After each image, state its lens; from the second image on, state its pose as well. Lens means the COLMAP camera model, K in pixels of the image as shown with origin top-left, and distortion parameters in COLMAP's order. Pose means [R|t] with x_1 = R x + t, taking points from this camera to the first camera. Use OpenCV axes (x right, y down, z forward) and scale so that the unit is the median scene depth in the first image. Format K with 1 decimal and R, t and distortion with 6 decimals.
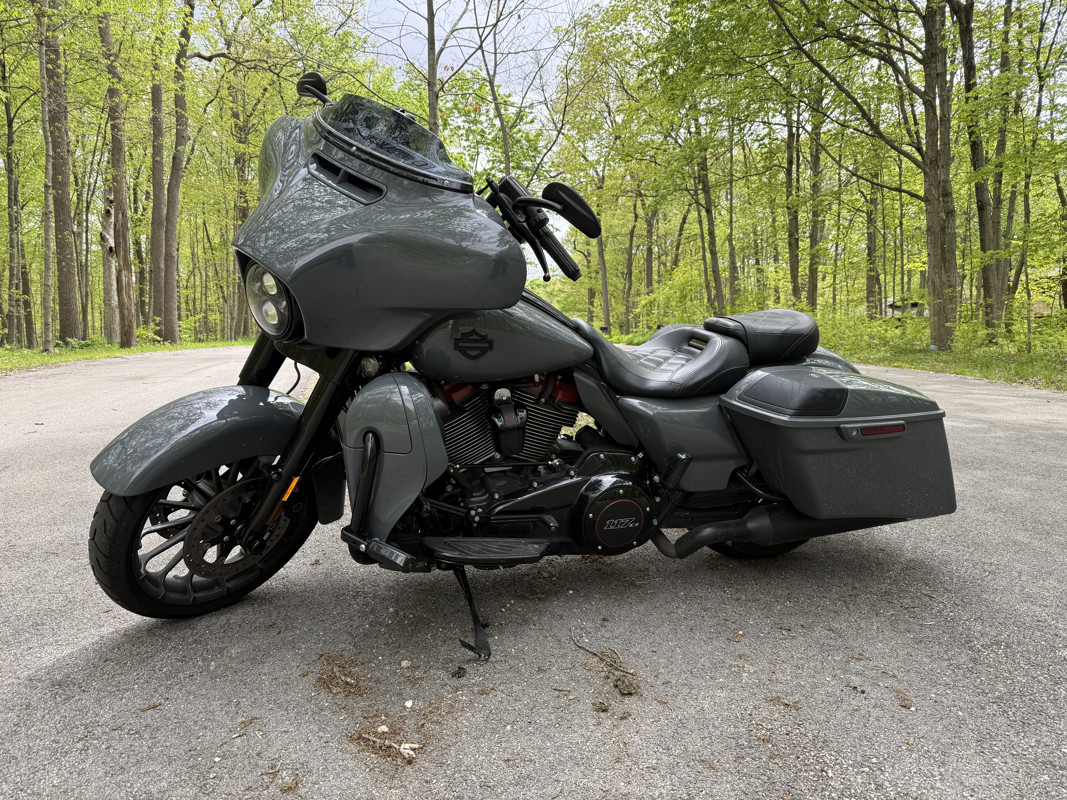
lens RADIAL K [[755.5, 0, 531.1], [0, 755.5, 397.5], [0, 0, 1]] dist [-0.002645, -0.006717]
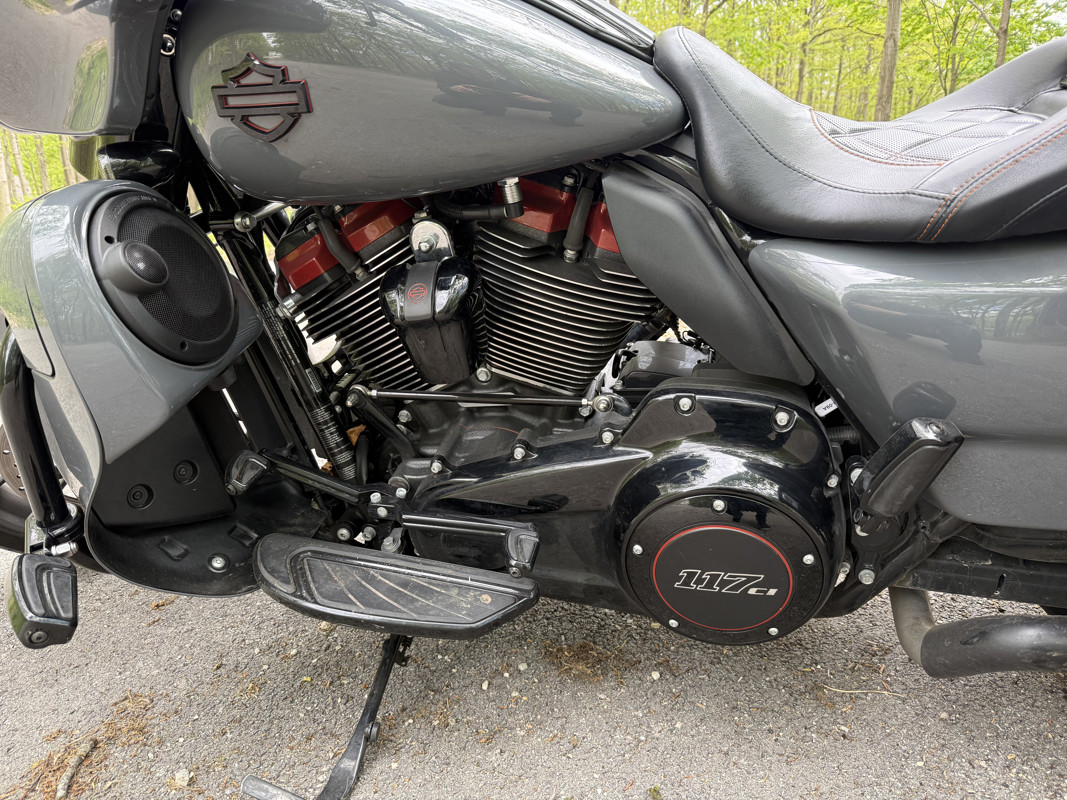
lens RADIAL K [[755.5, 0, 534.3], [0, 755.5, 403.5], [0, 0, 1]] dist [-0.002645, -0.006717]
pose [[0.840666, 0.116451, -0.528885, 0.227963], [-0.008697, 0.979385, 0.201818, 0.002204], [0.541484, -0.165061, 0.824348, 0.641646]]
